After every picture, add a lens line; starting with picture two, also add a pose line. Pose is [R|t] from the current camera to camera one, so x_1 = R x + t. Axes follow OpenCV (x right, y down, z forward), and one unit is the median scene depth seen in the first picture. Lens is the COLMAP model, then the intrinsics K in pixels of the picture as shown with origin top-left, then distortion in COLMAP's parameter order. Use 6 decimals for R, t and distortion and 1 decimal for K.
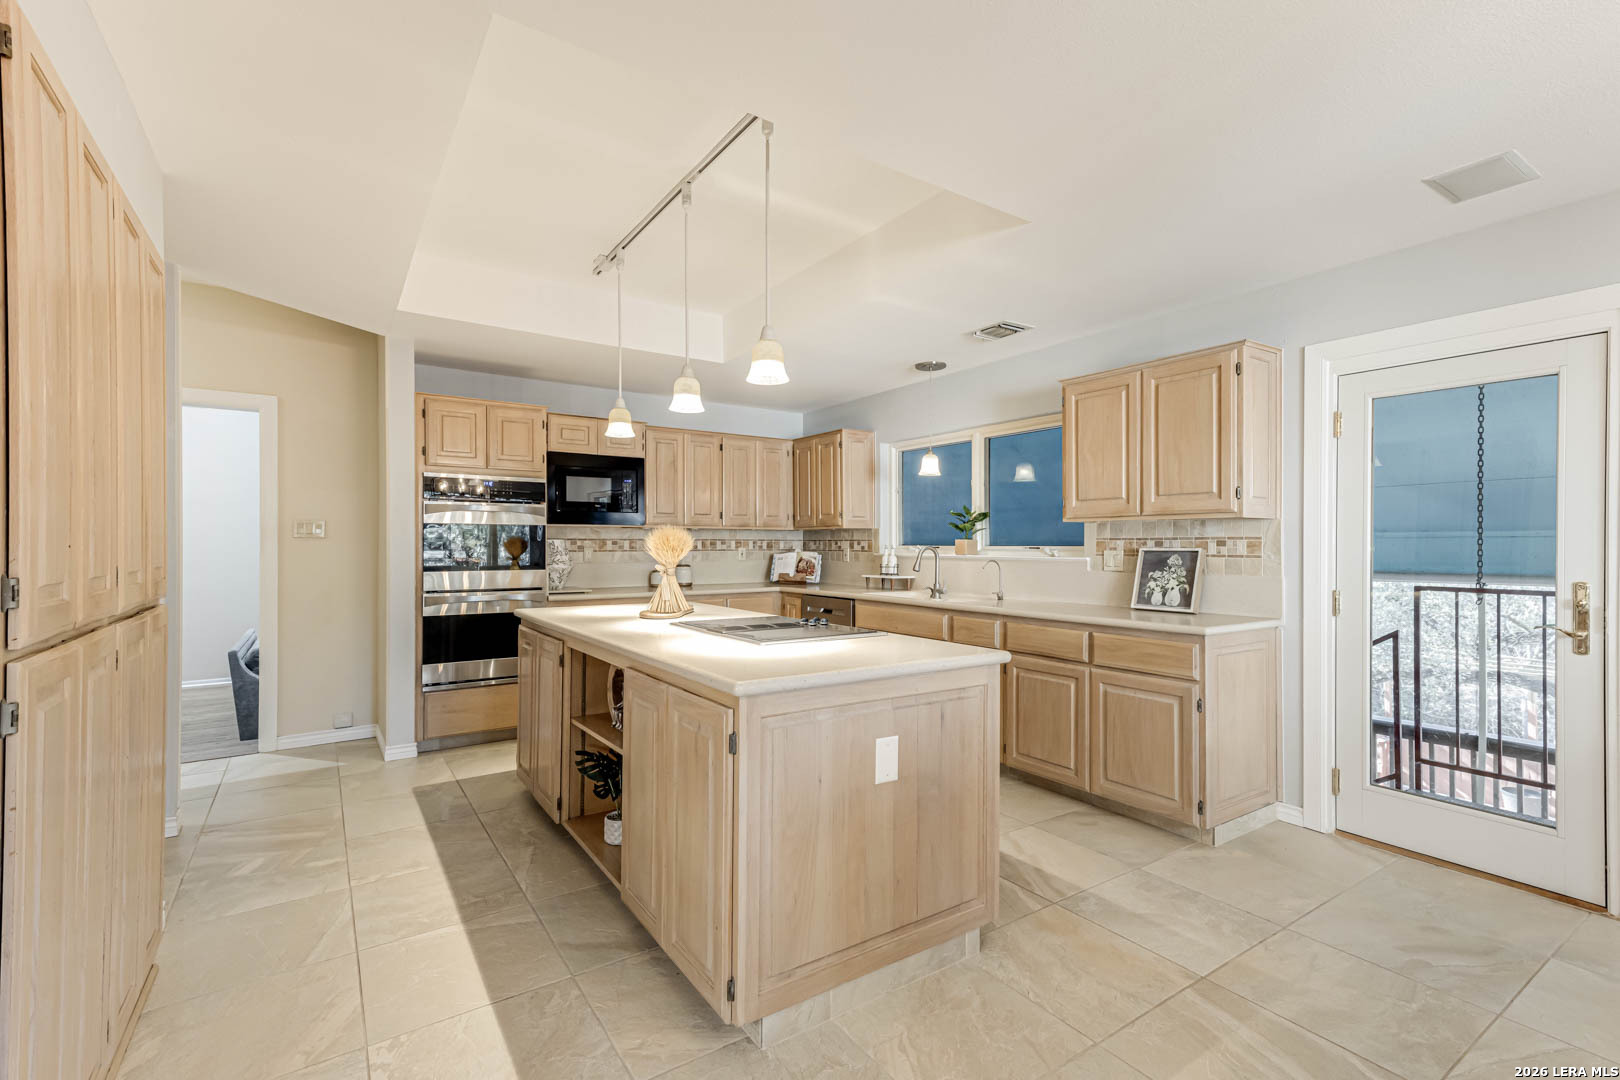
lens RADIAL K [[726.1, 0, 808.1], [0, 726.1, 541.2], [0, 0, 1]] dist [0.019592, -0.000511]
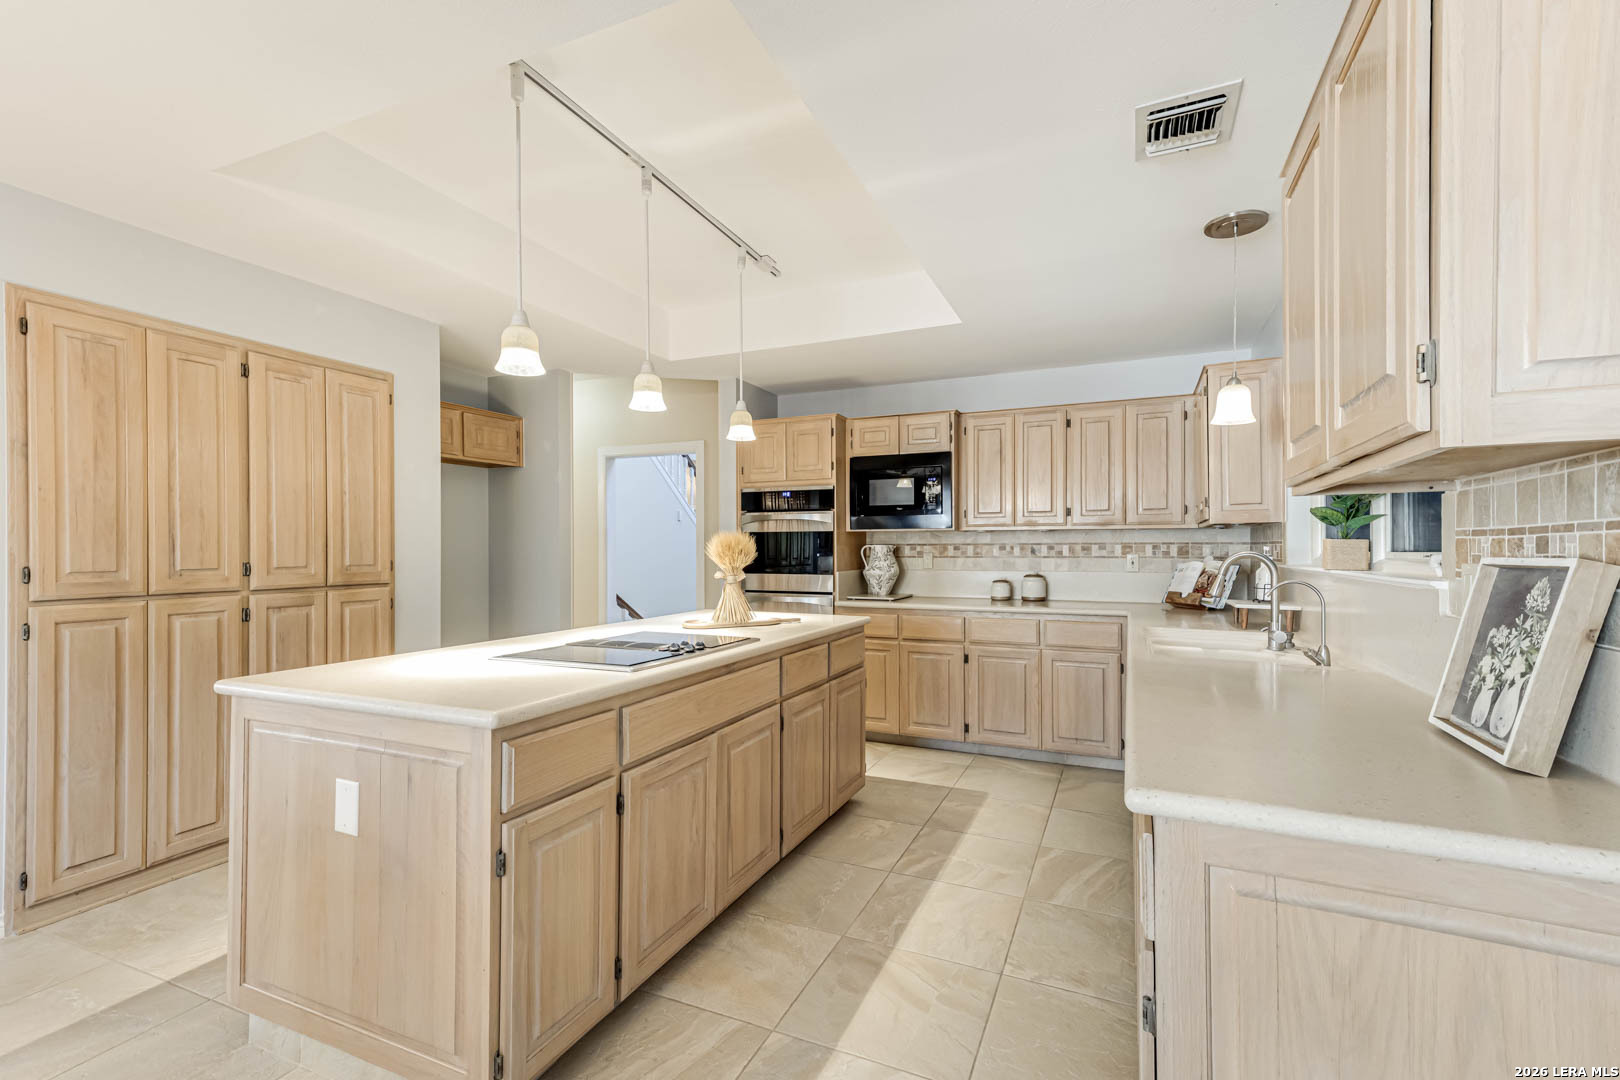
lens RADIAL K [[726.1, 0, 803.5], [0, 726.1, 547.7], [0, 0, 1]] dist [0.019592, -0.000511]
pose [[0.520461, -0.004757, -0.853872, 0.438612], [0.005698, 0.999982, -0.002097, 0.002770], [0.853867, -0.003774, 0.520478, 0.402330]]
